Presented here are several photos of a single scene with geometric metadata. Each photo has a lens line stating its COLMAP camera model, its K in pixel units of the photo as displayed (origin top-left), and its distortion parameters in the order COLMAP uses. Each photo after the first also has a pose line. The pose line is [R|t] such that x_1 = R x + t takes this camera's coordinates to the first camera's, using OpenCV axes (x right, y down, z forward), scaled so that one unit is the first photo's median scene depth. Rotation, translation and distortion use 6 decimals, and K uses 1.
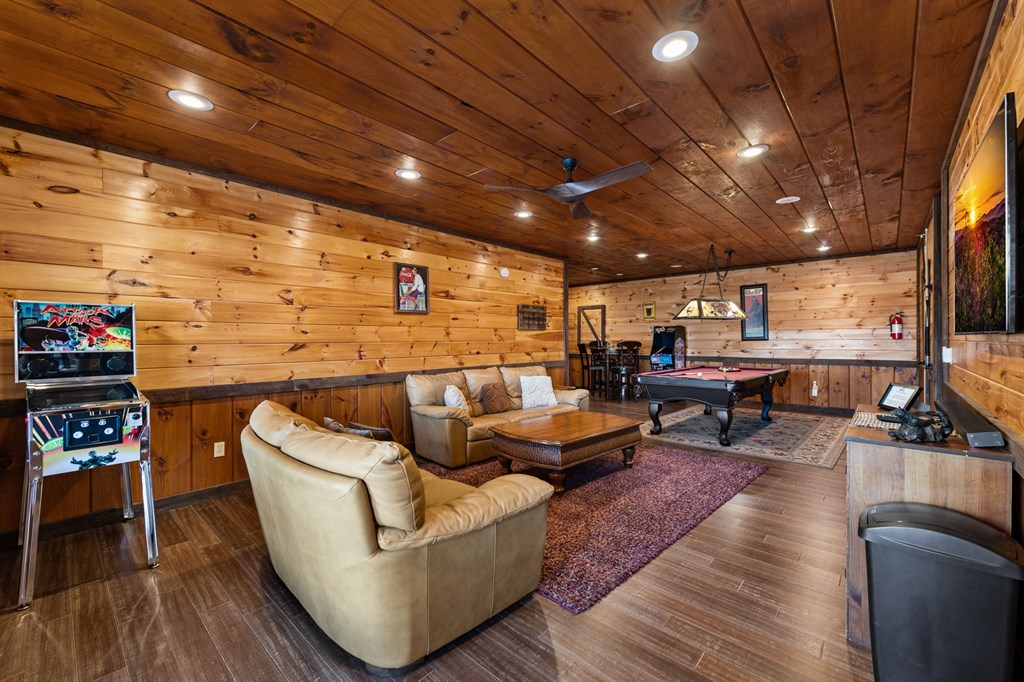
lens RADIAL K [[408.1, 0, 512.0], [0, 408.1, 341.0], [0, 0, 1]] dist [0.001744, -0.000473]
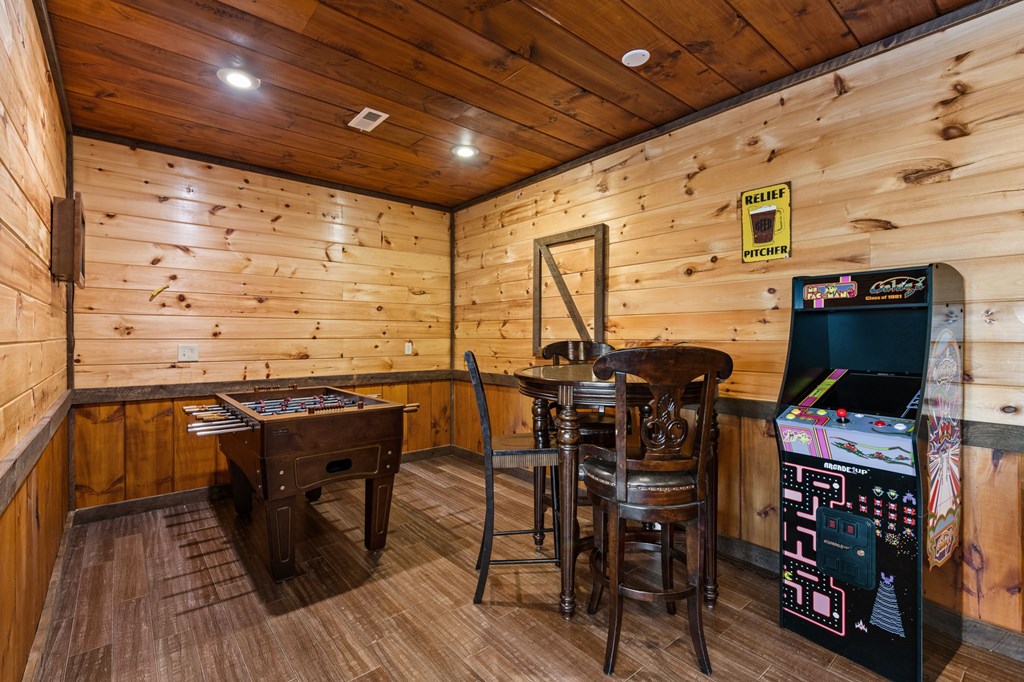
lens RADIAL K [[415.9, 0, 517.0], [0, 415.9, 335.2], [0, 0, 1]] dist [0.000601, -0.000808]
pose [[0.981205, -0.002374, -0.192954, 0.225332], [0.002795, 0.999994, 0.001907, -0.005583], [0.192949, -0.002411, 0.981206, 0.688528]]
